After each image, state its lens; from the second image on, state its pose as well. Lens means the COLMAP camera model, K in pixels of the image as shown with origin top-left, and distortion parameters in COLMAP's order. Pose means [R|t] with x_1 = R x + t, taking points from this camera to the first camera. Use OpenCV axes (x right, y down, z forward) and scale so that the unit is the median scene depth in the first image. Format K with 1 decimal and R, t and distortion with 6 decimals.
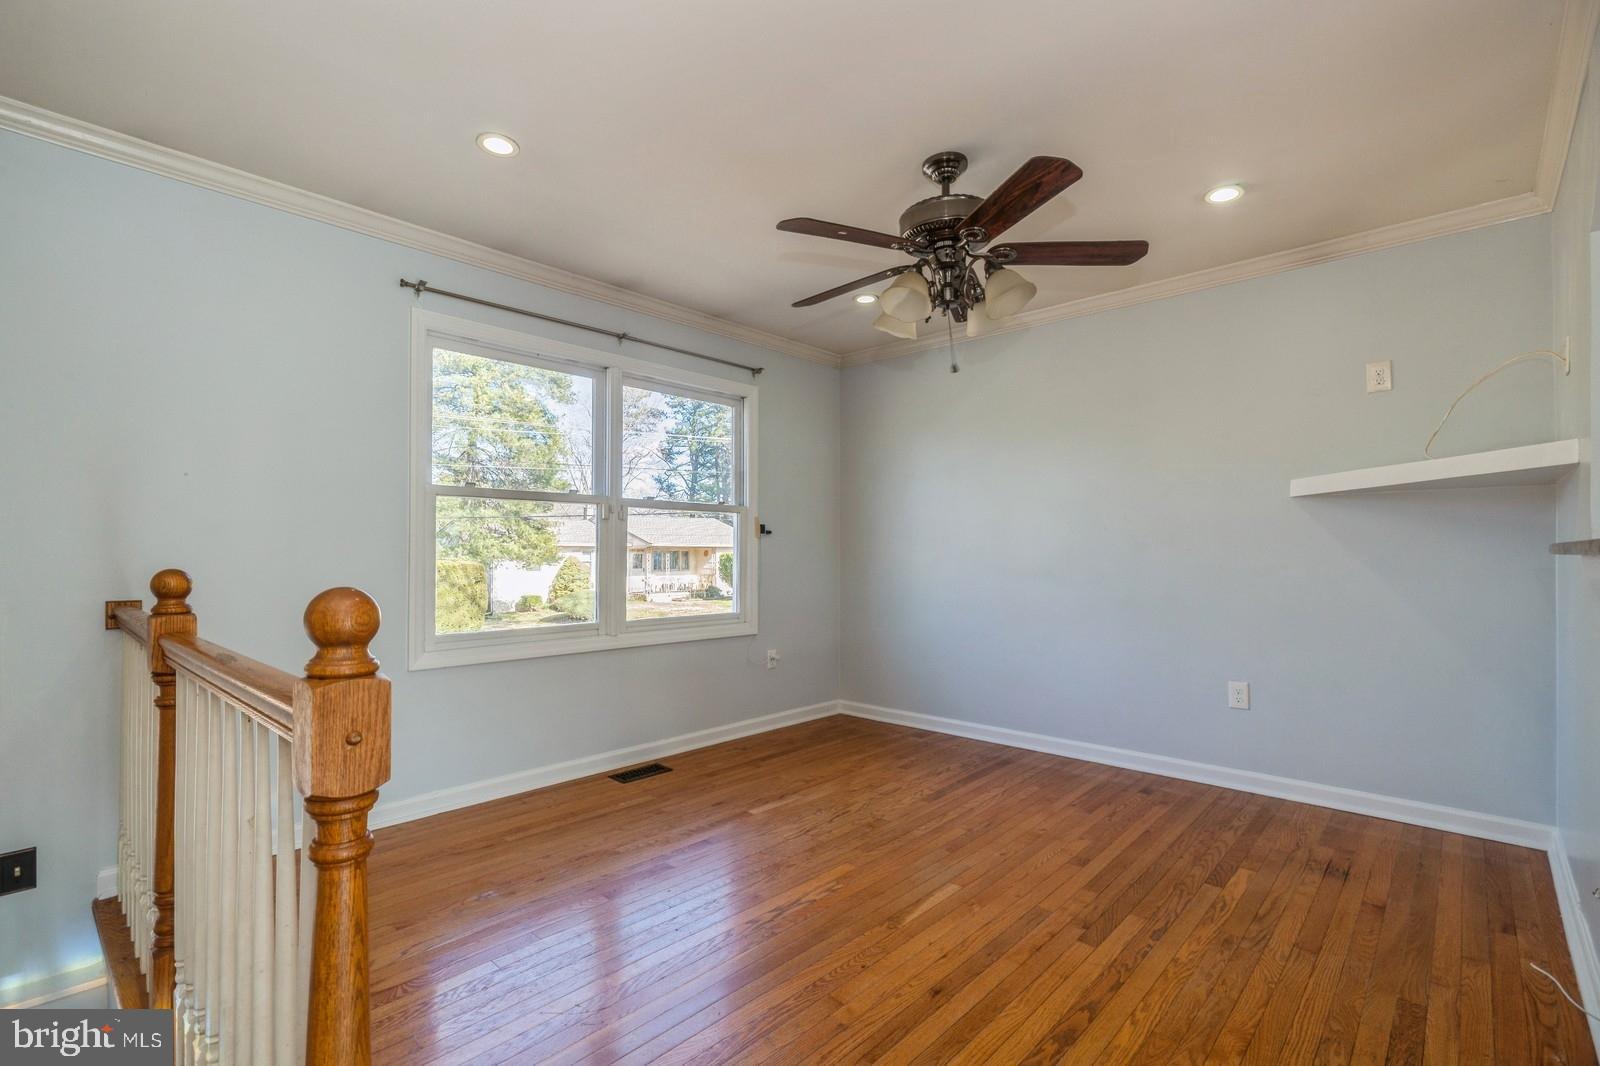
lens RADIAL K [[733.9, 0, 799.4], [0, 733.9, 540.0], [0, 0, 1]] dist [0.003149, 0.000683]
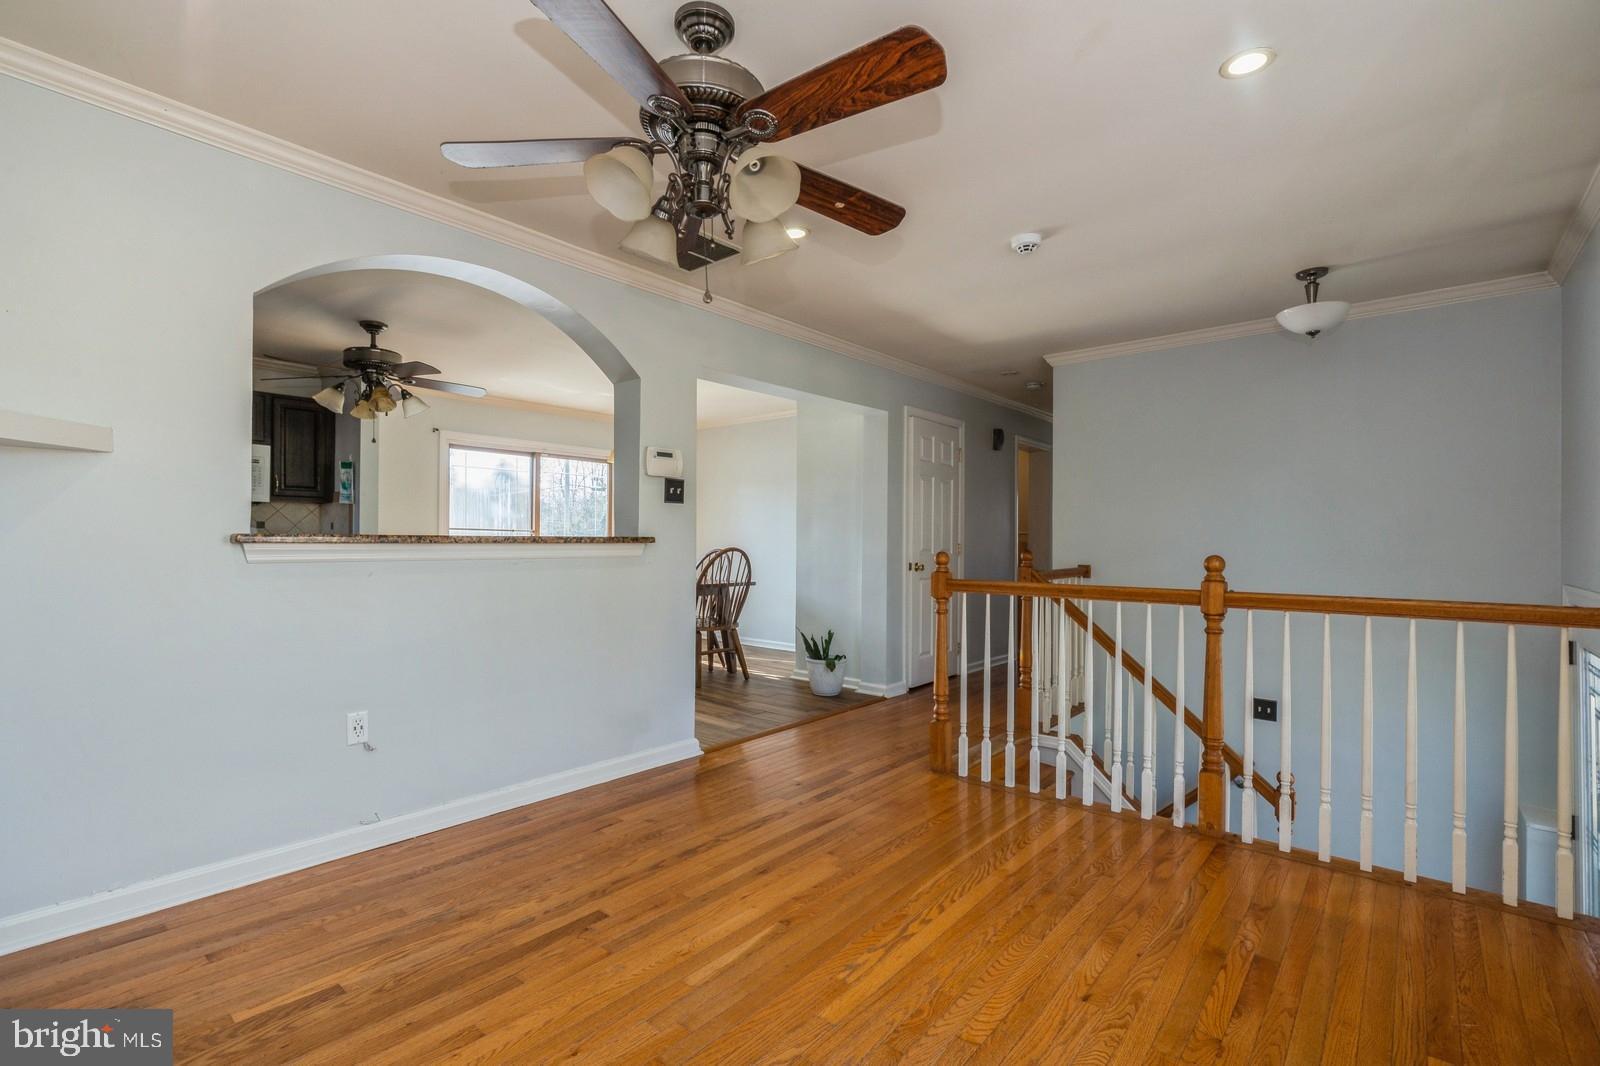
lens RADIAL K [[733.9, 0, 802.5], [0, 733.9, 534.9], [0, 0, 1]] dist [0.003149, 0.000683]
pose [[-0.999145, -0.008711, -0.040408, 0.148270], [-0.008086, 0.999845, -0.015611, 0.019748], [0.040538, -0.015271, -0.999061, 2.008731]]
